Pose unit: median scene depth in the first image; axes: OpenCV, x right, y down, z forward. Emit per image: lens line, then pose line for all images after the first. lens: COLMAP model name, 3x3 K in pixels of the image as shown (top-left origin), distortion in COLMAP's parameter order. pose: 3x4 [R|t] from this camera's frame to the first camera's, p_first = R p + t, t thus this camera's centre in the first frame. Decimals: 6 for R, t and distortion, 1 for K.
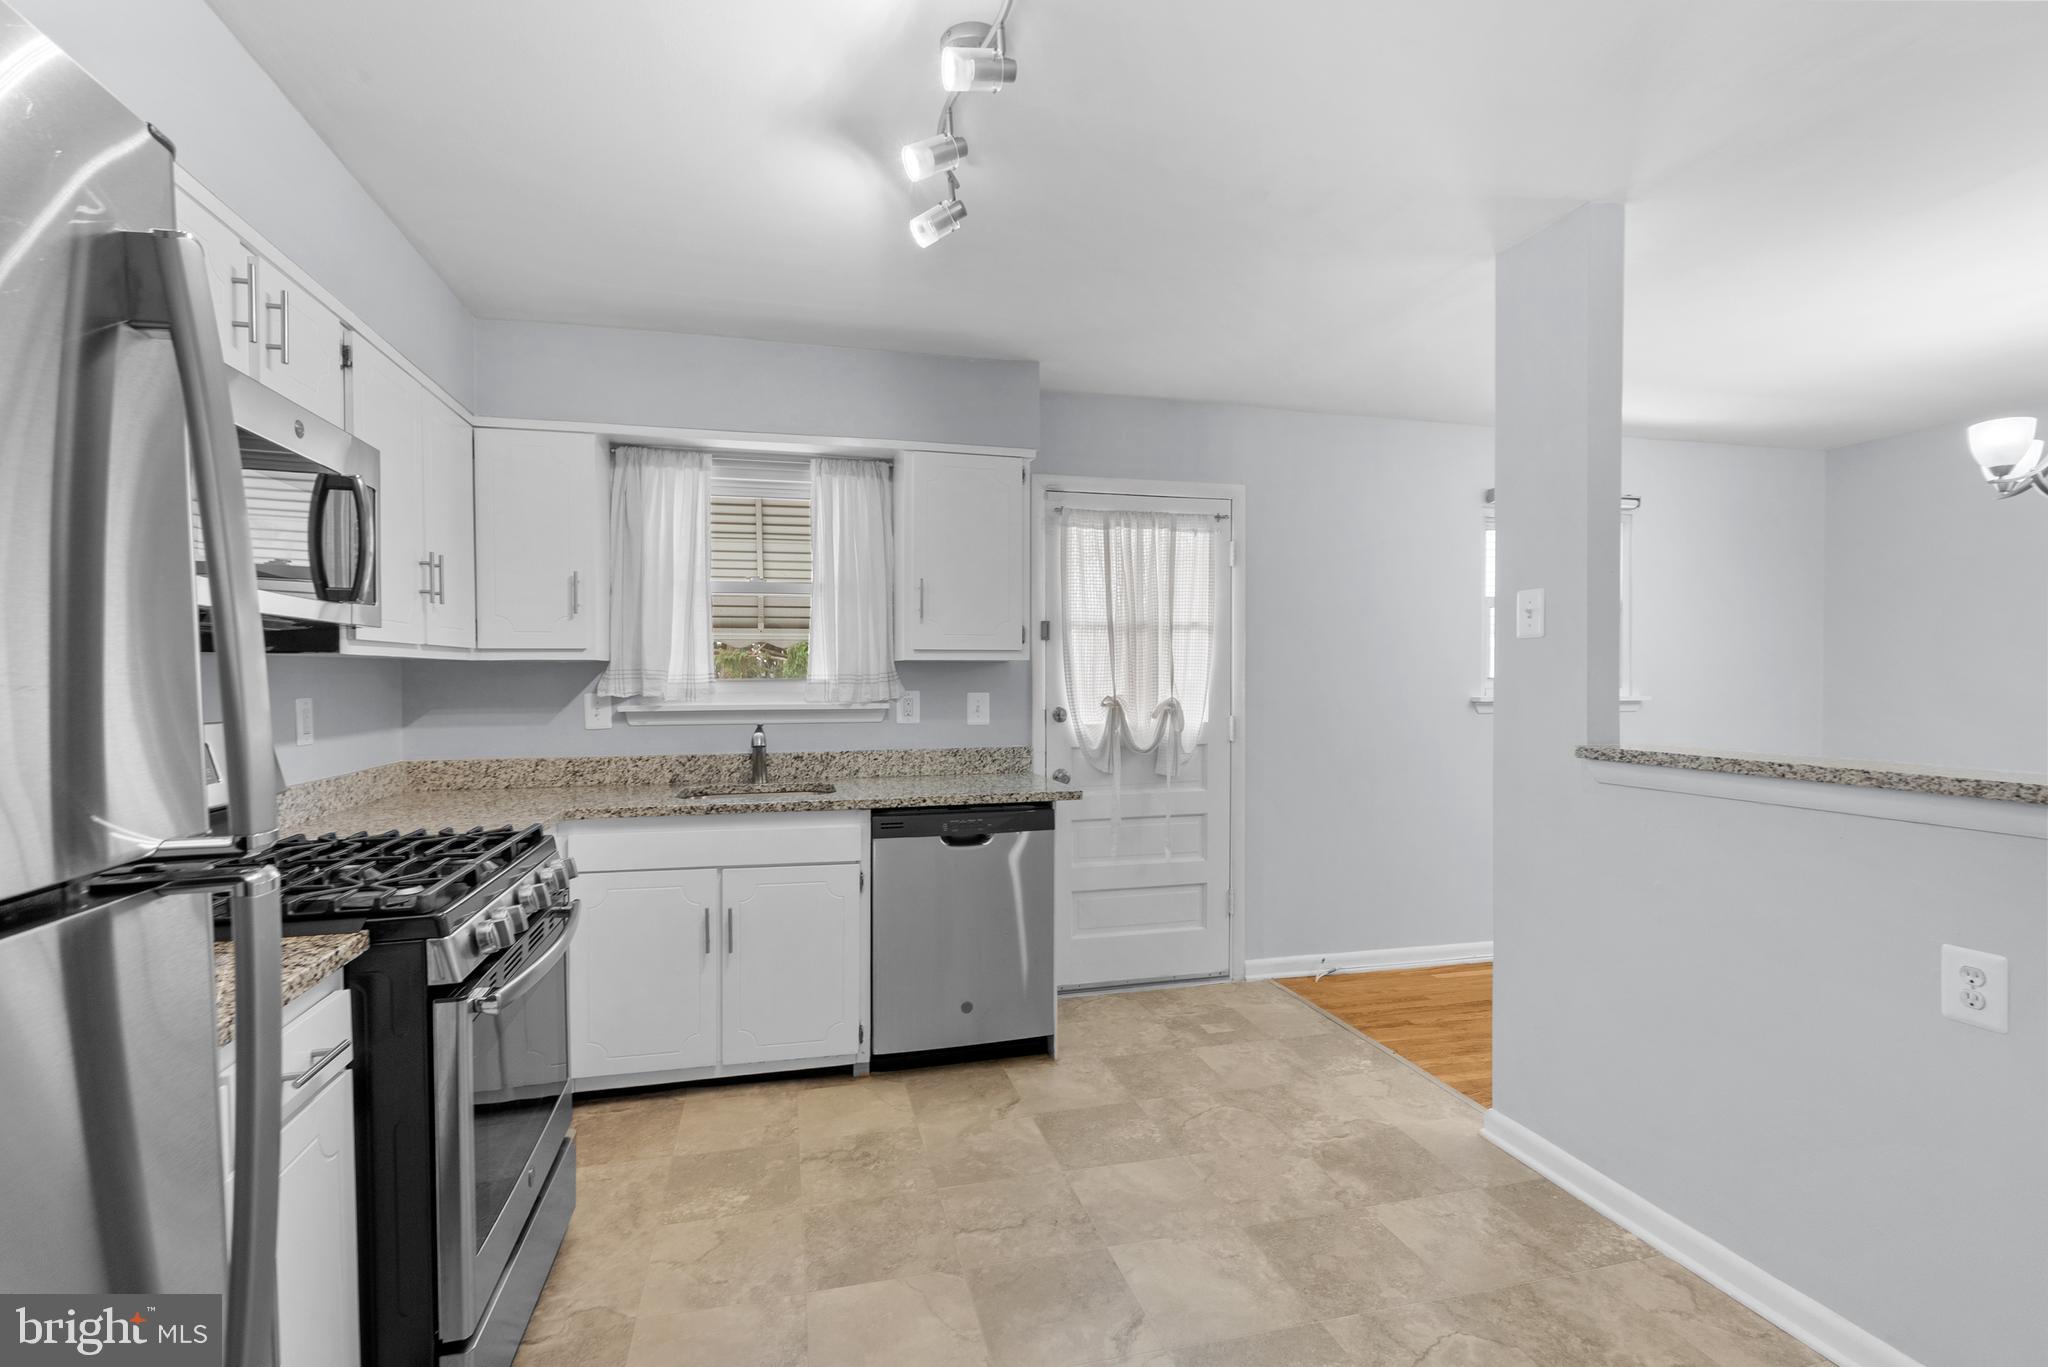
lens RADIAL K [[944.0, 0, 1024.1], [0, 944.0, 677.3], [0, 0, 1]] dist [-0.001762, 0.000918]
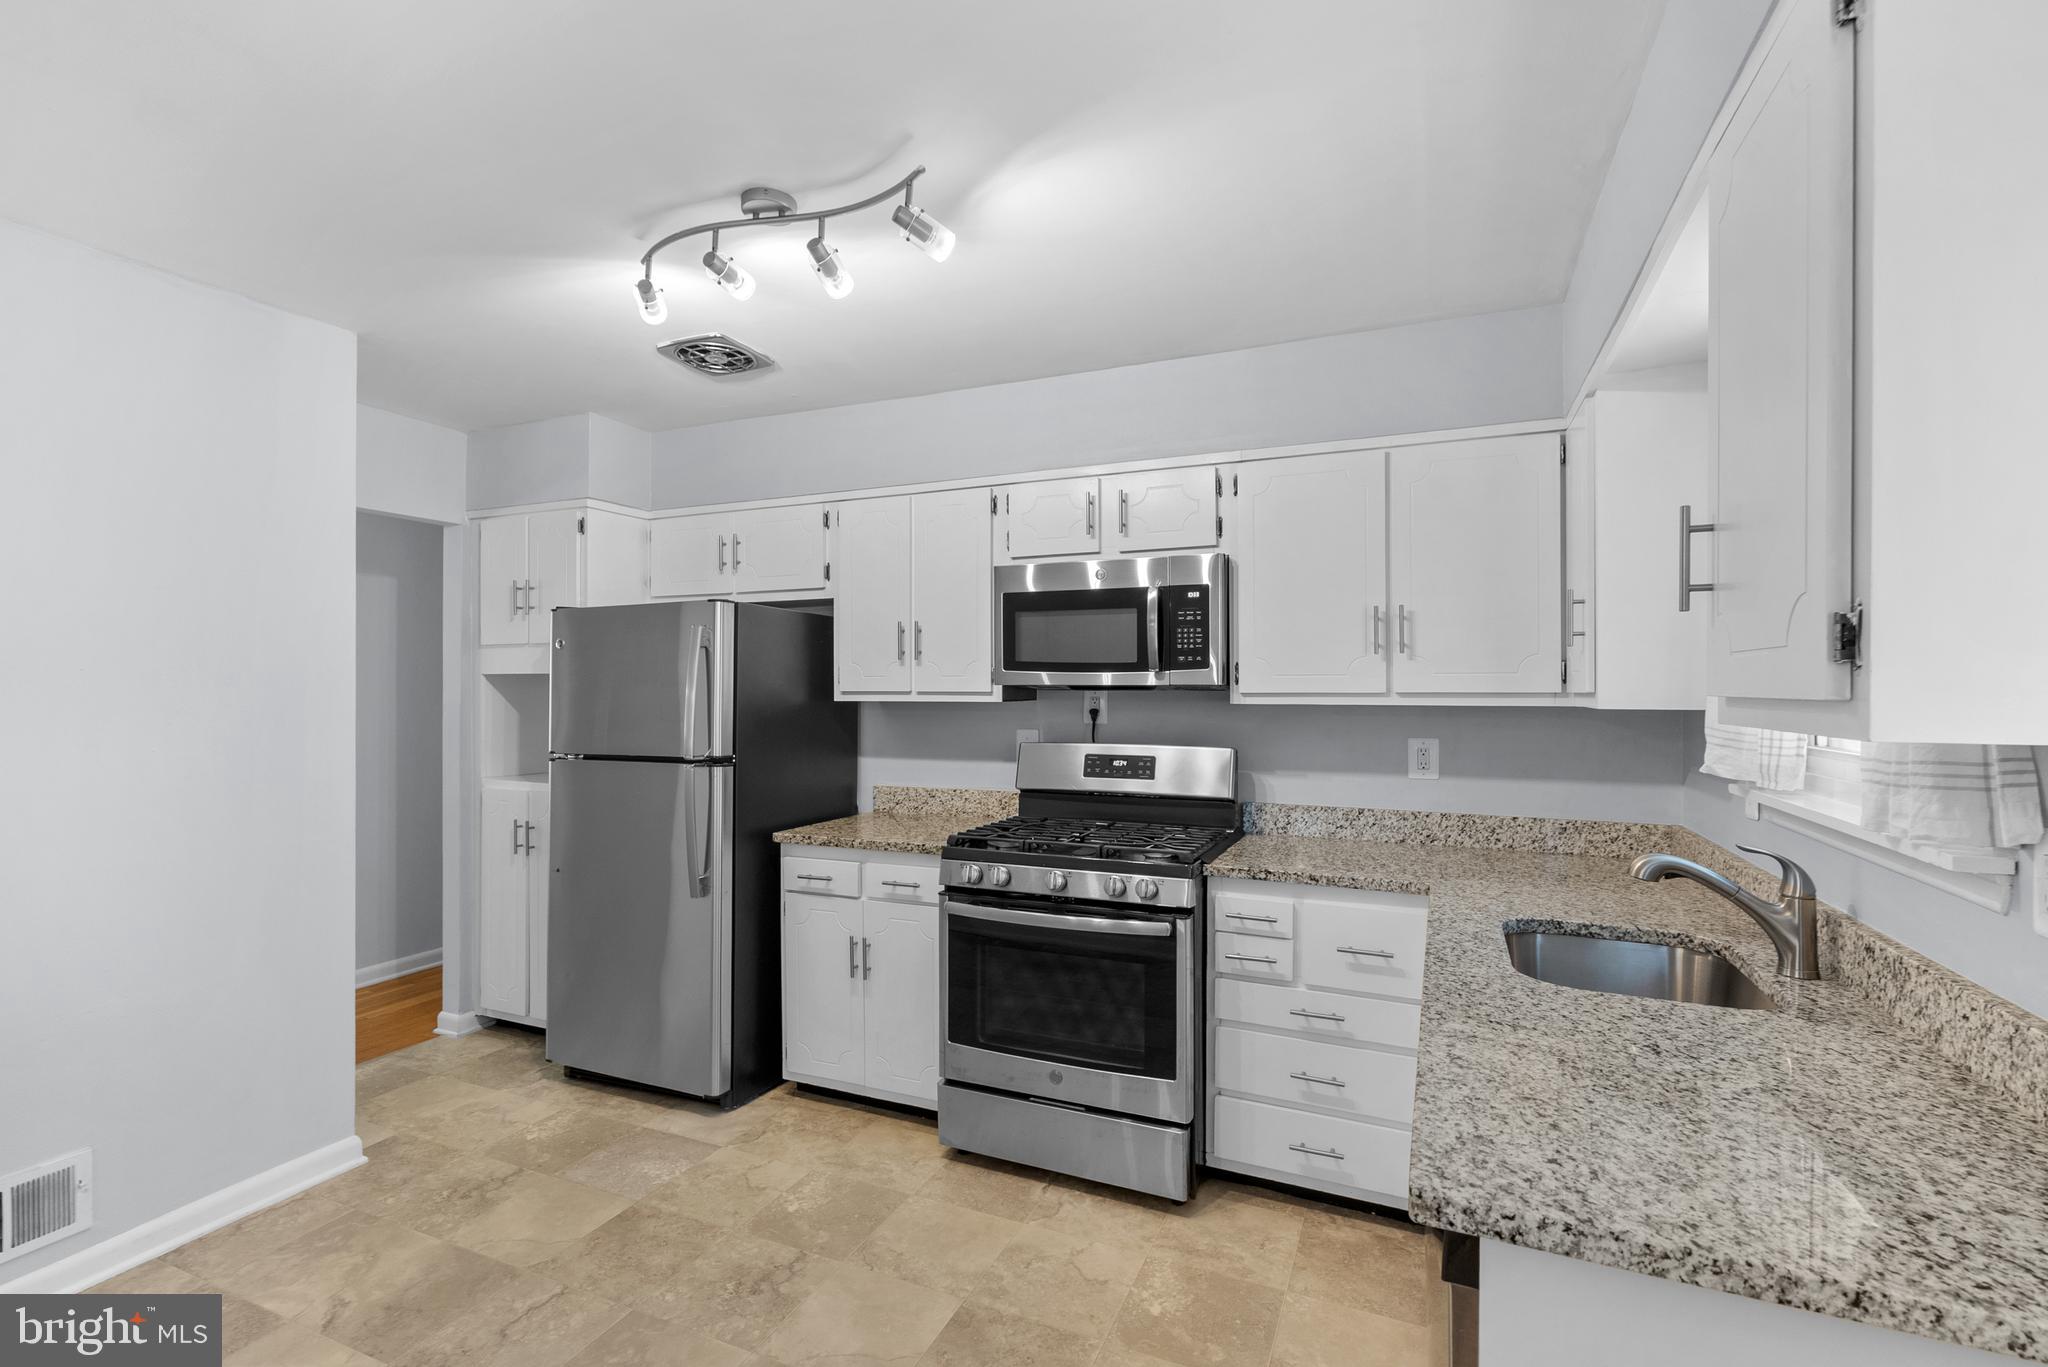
lens RADIAL K [[944.0, 0, 1037.9], [0, 944.0, 679.7], [0, 0, 1]] dist [-0.001762, 0.000918]
pose [[-0.614203, 0.002382, -0.789144, 0.390725], [-0.005875, 0.999954, 0.007591, -0.071156], [0.789126, 0.009298, -0.614161, 1.900681]]
